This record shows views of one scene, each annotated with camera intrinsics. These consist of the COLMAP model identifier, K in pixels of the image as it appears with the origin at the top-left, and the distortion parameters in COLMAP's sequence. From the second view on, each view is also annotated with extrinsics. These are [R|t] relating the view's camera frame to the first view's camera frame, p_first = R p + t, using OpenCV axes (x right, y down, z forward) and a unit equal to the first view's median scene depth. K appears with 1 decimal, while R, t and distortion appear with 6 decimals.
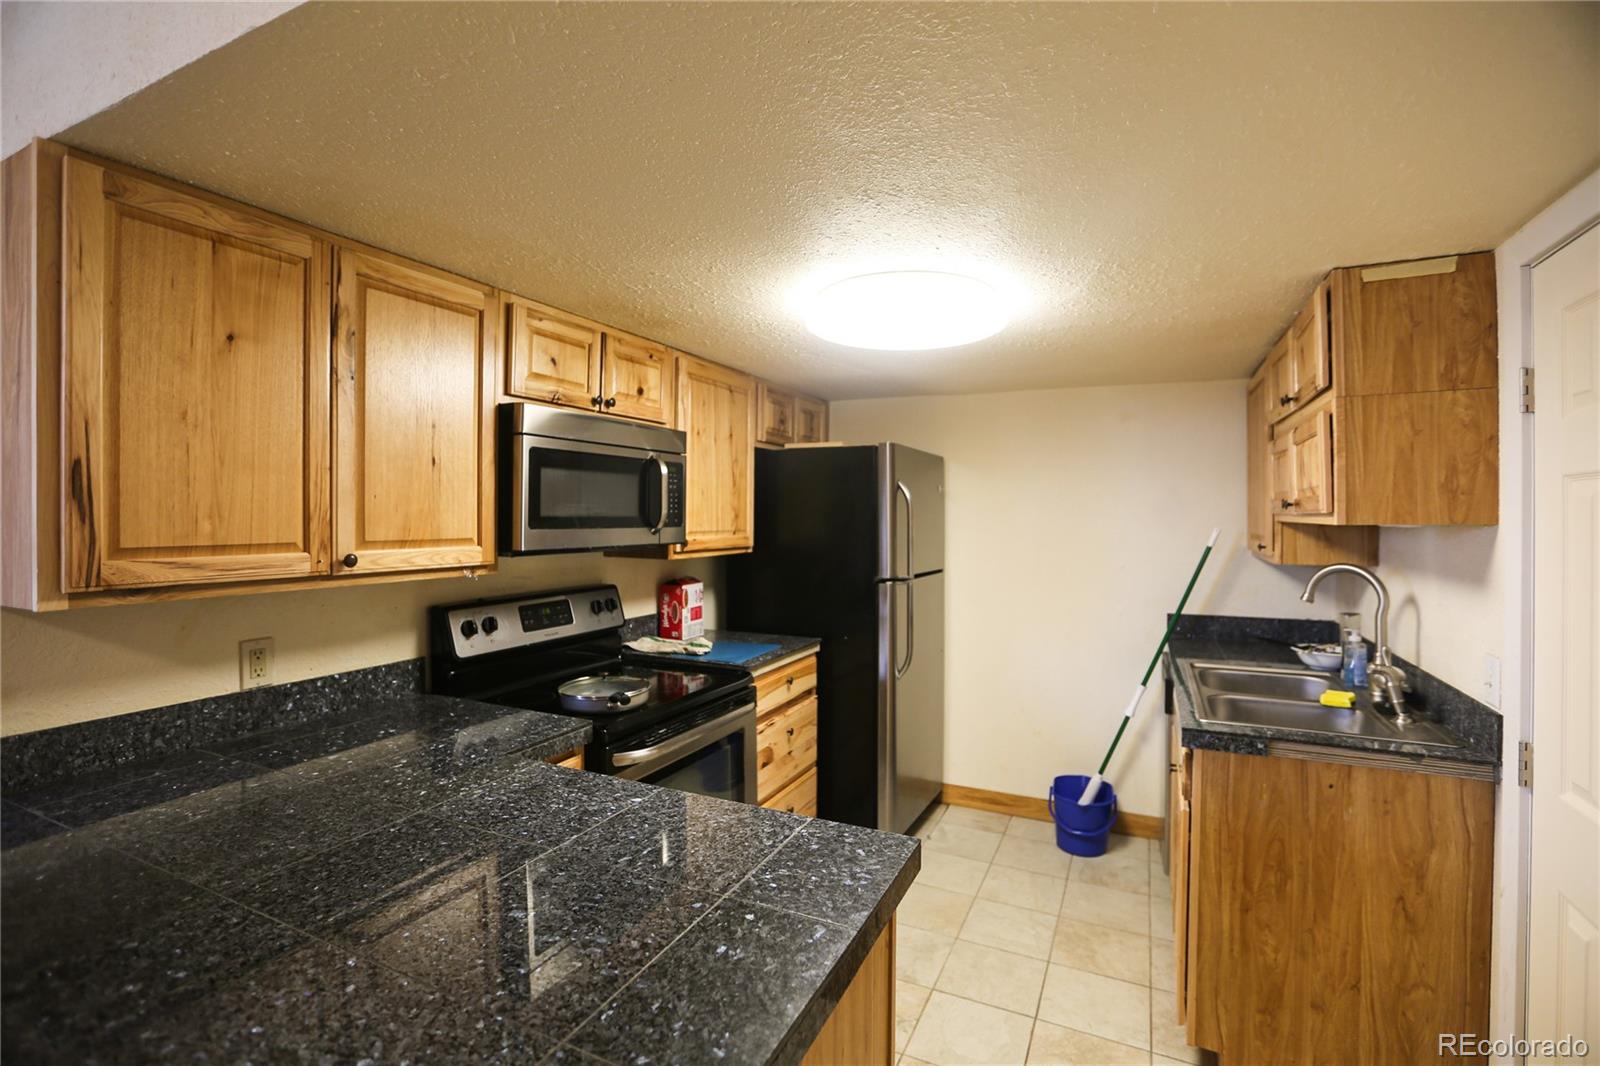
lens RADIAL K [[622.1, 0, 854.6], [0, 622.1, 508.4], [0, 0, 1]] dist [-0.021261, 0.001233]
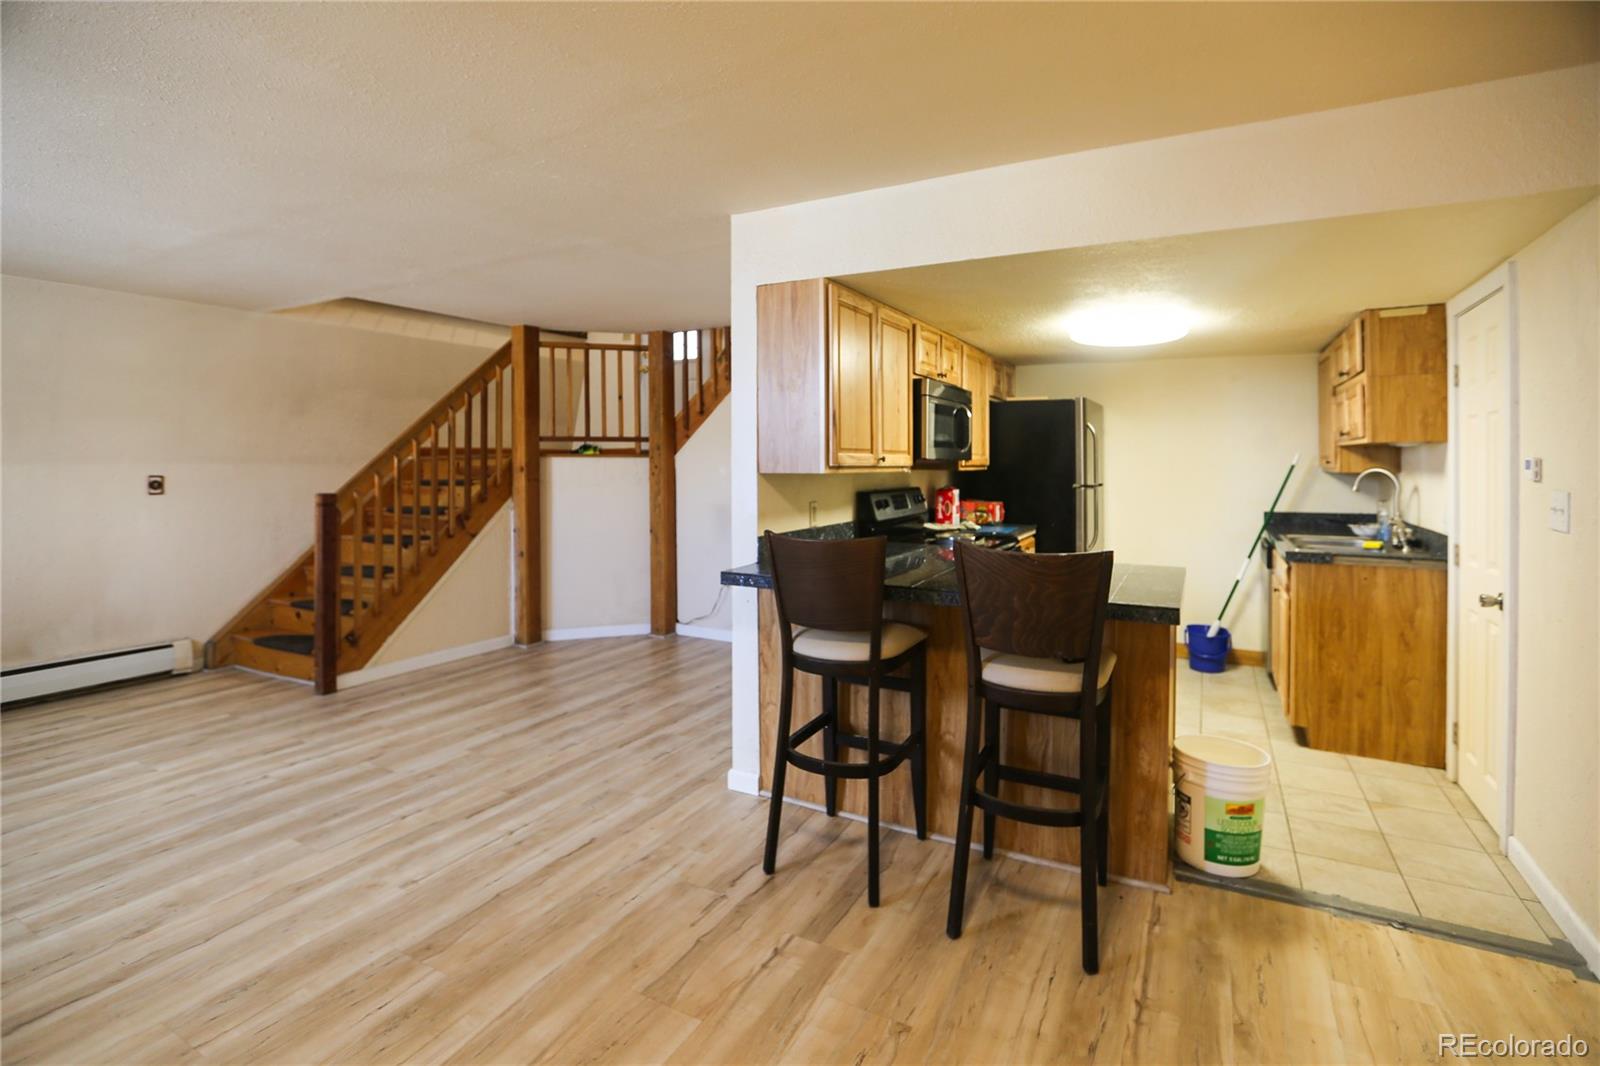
lens RADIAL K [[743.7, 0, 805.4], [0, 743.7, 457.3], [0, 0, 1]] dist [-0.039825, 0.010533]
pose [[0.999159, -0.001688, -0.040978, -0.840029], [0.001403, 0.999975, -0.006990, 0.081973], [0.040989, 0.006927, 0.999136, -1.292140]]
